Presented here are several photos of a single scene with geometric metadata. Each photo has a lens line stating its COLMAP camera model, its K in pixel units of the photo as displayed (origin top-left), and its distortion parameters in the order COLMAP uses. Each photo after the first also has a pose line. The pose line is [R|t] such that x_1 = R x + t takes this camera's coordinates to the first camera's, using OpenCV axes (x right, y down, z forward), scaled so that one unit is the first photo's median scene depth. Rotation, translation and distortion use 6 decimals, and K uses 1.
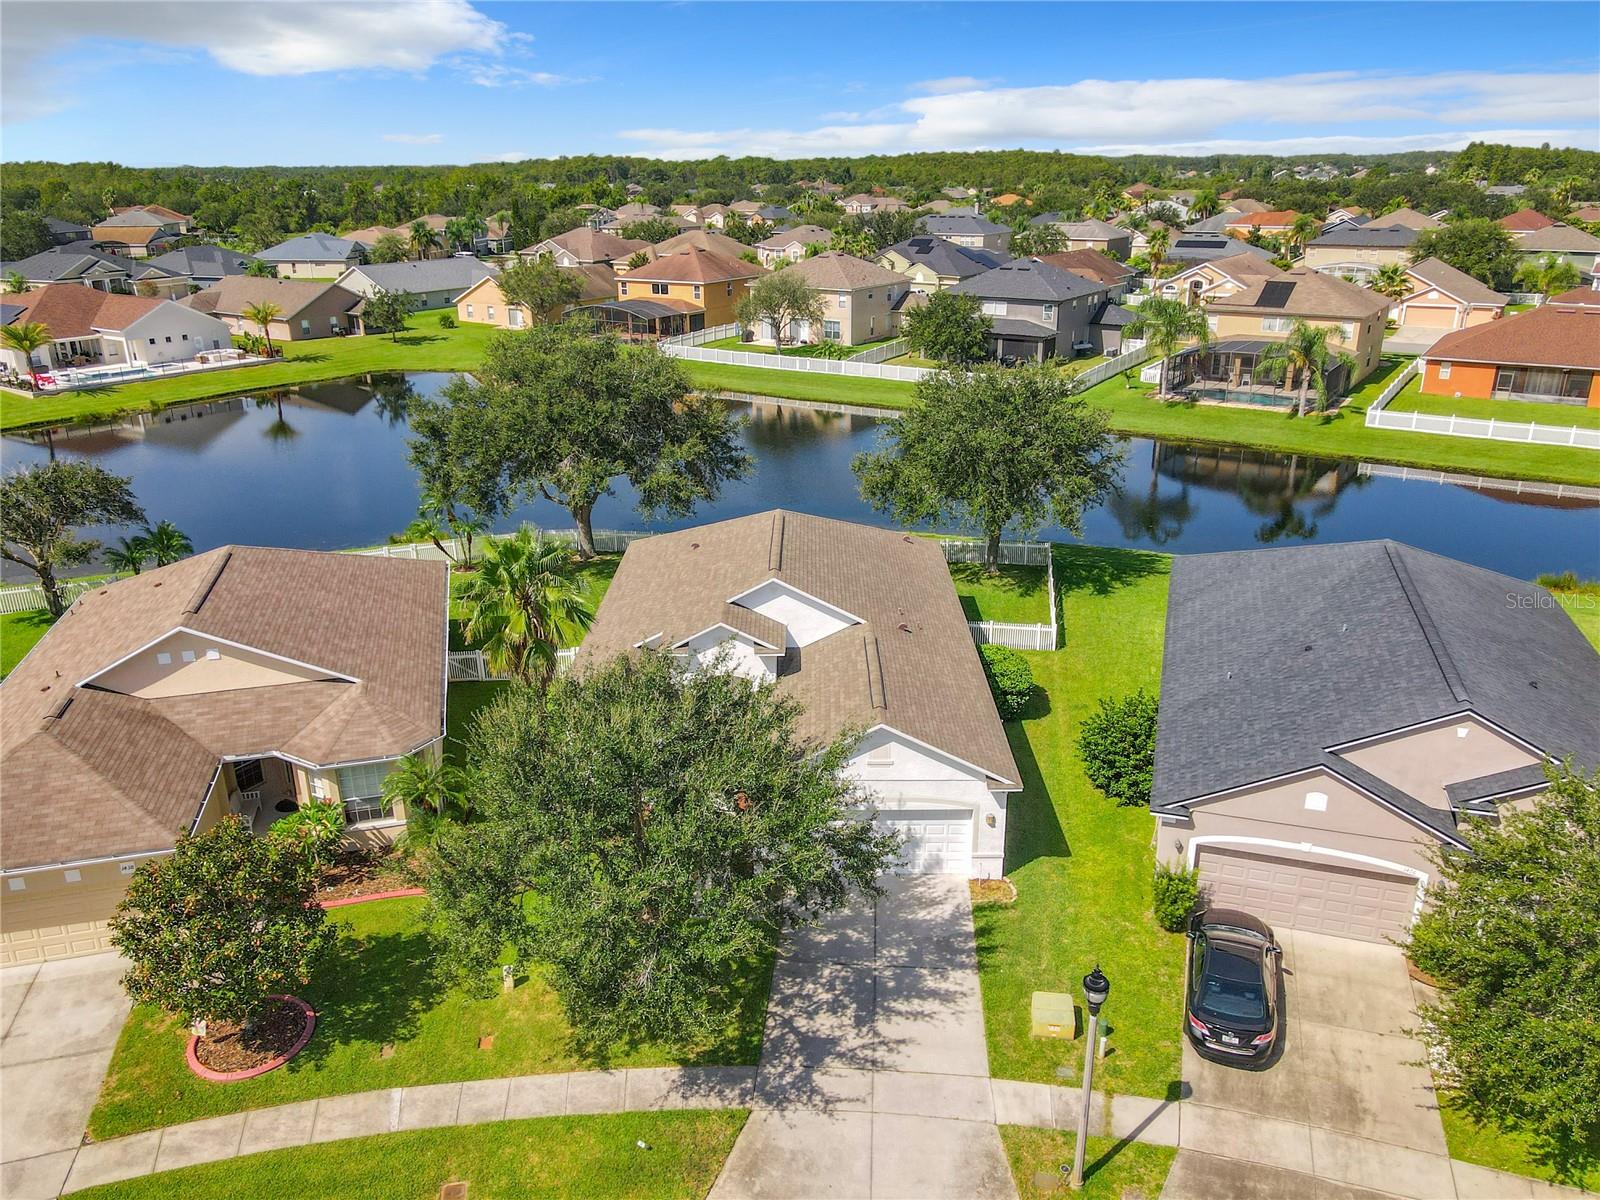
lens RADIAL K [[1206.5, 0, 792.1], [0, 1206.5, 601.5], [0, 0, 1]] dist [-0.008081, 0.070128]
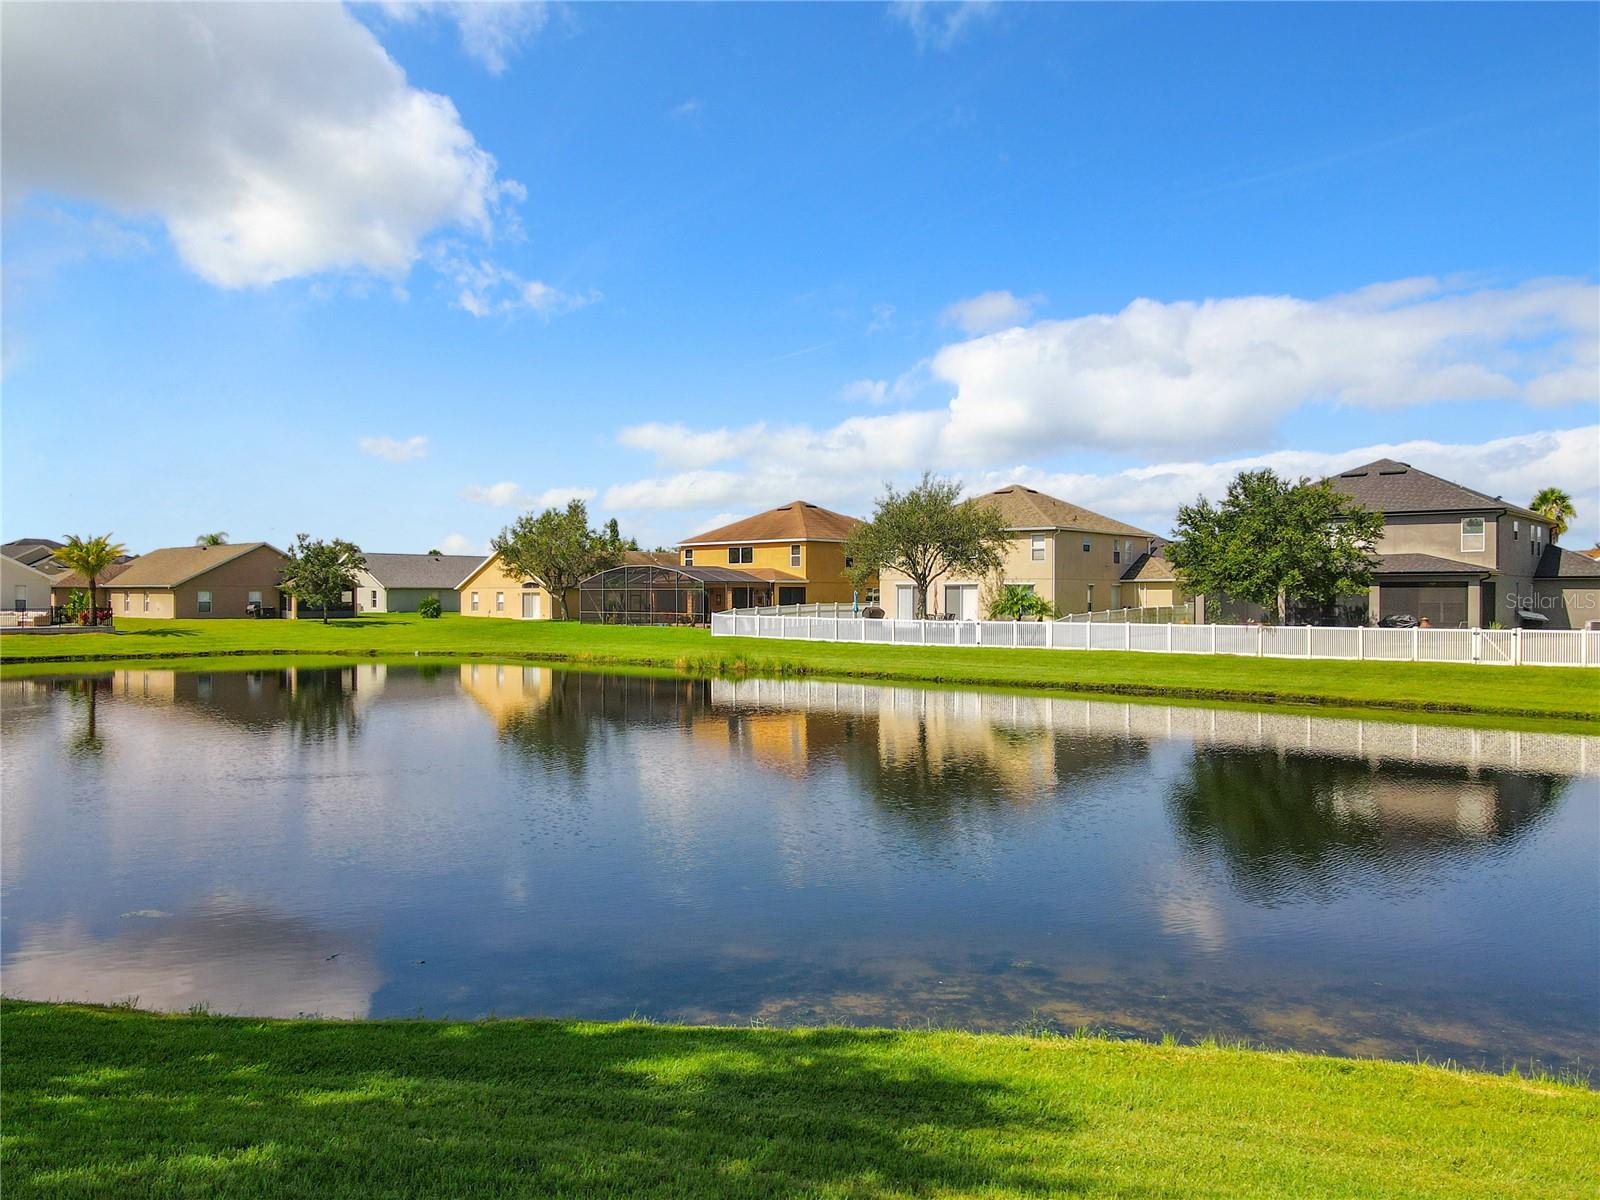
lens RADIAL K [[1206.5, 0, 792.1], [0, 1206.5, 601.5], [0, 0, 1]] dist [-0.008081, 0.070128]
pose [[0.990591, 0.013540, -0.136183, 0.004392], [-0.058057, 0.942690, -0.328580, -0.029681], [0.123930, 0.333395, 0.934607, 0.428789]]
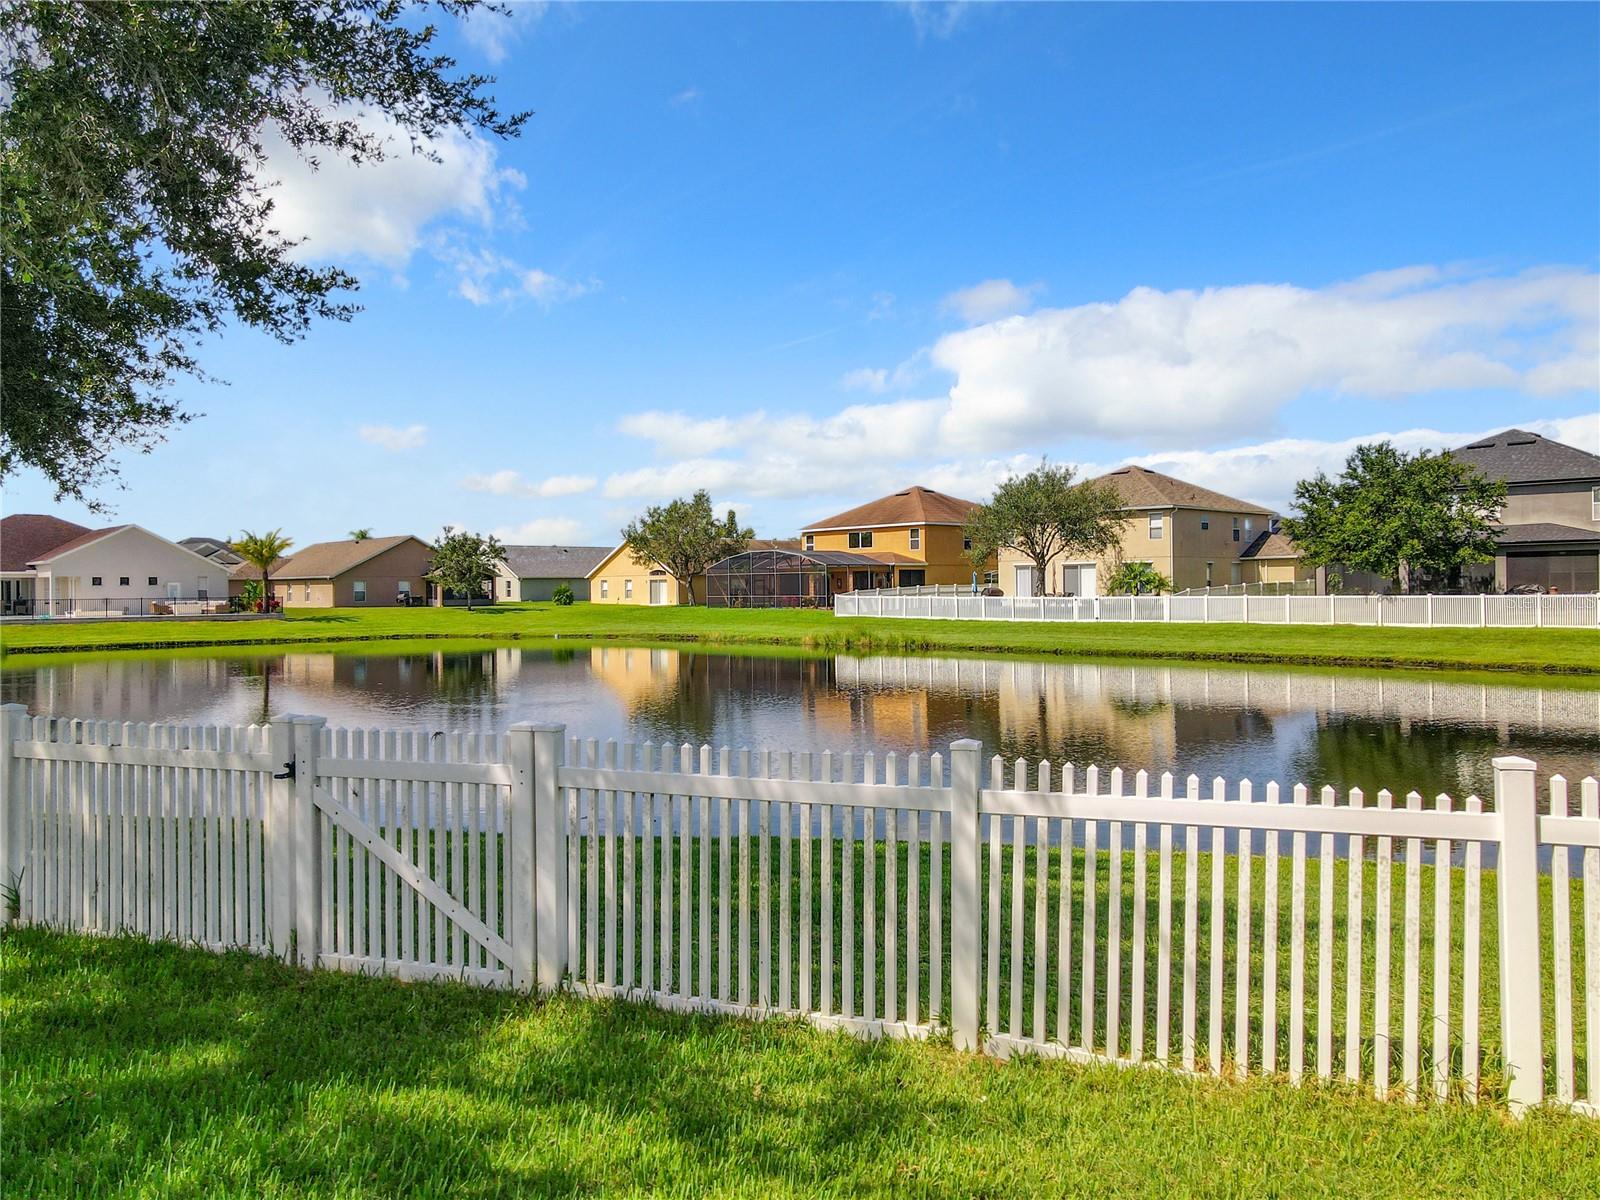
lens RADIAL K [[1219.8, 0, 785.7], [0, 1219.8, 594.0], [0, 0, 1]] dist [-0.001410, 0.035539]
pose [[0.972718, 0.002922, -0.231974, 0.004557], [-0.079772, 0.943162, -0.322618, -0.015873], [0.217846, 0.332322, 0.917663, 0.405868]]
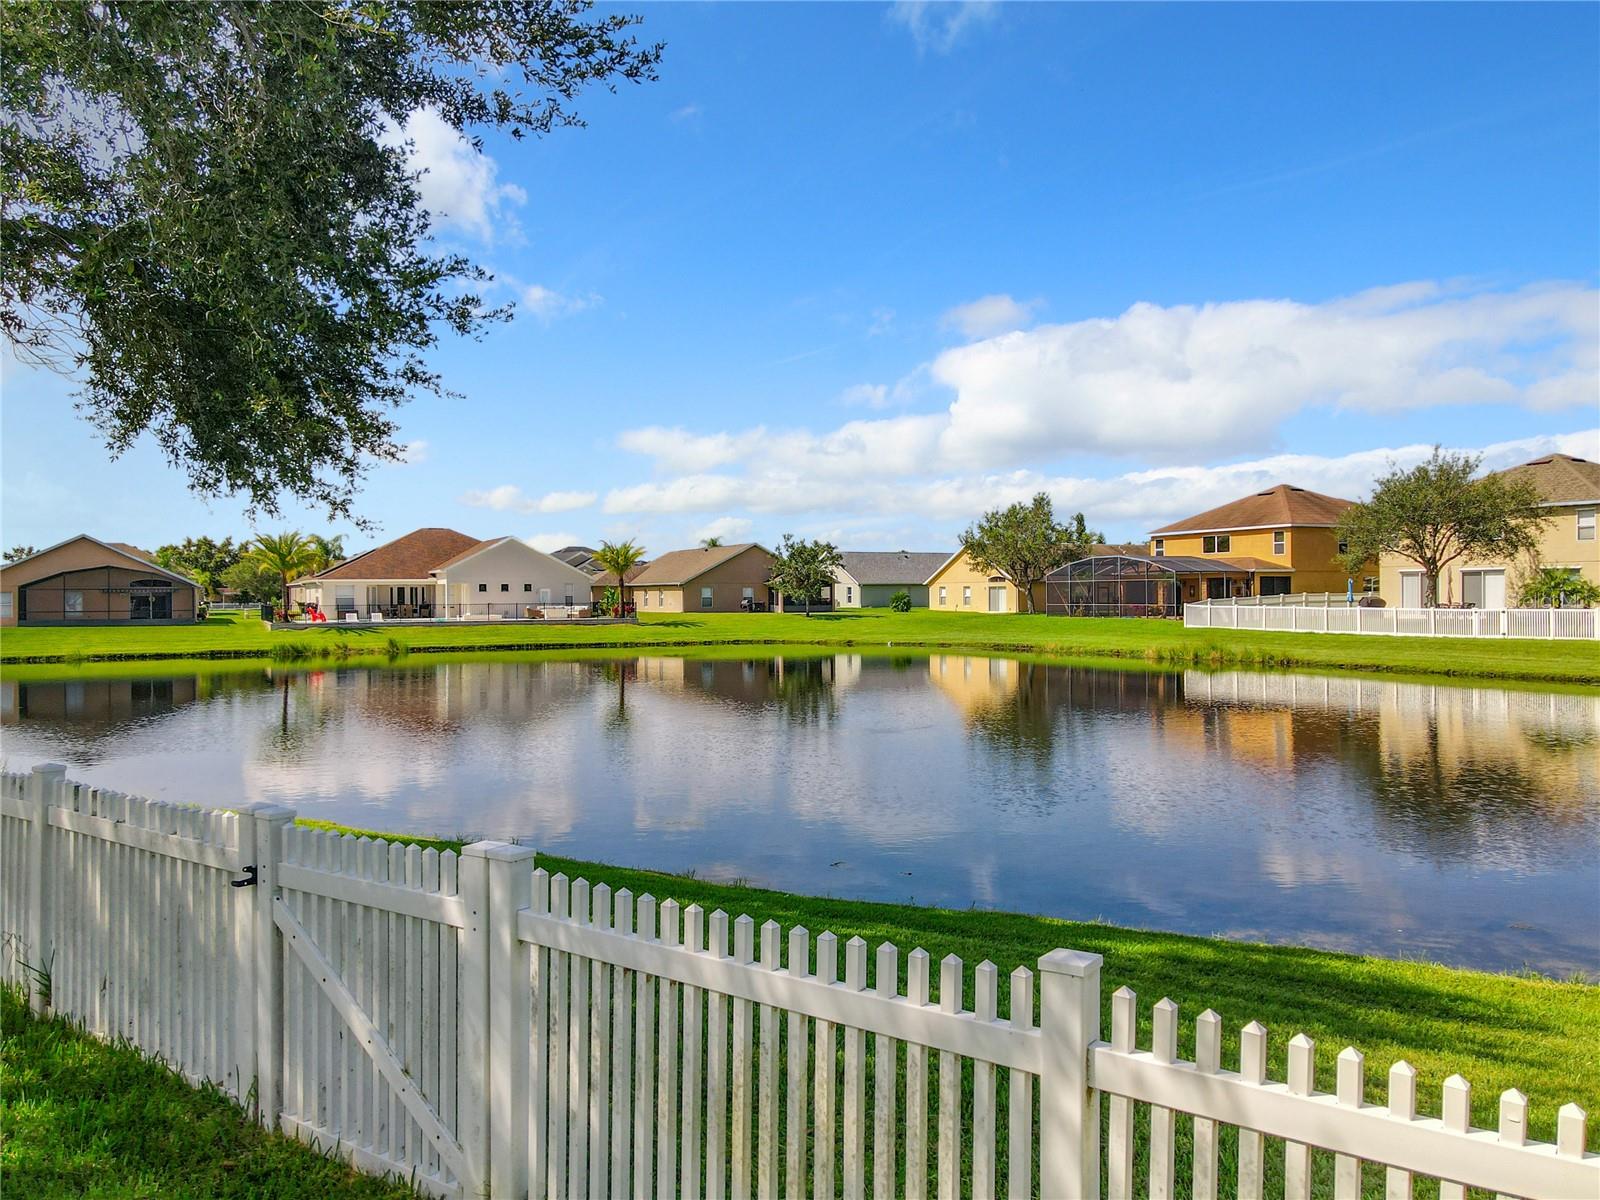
lens RADIAL K [[1219.8, 0, 785.7], [0, 1219.8, 594.0], [0, 0, 1]] dist [-0.001410, 0.035539]
pose [[0.867441, 0.005021, -0.497514, 0.007416], [-0.171629, 0.941591, -0.289740, -0.022880], [0.467000, 0.336720, 0.817637, 0.420987]]
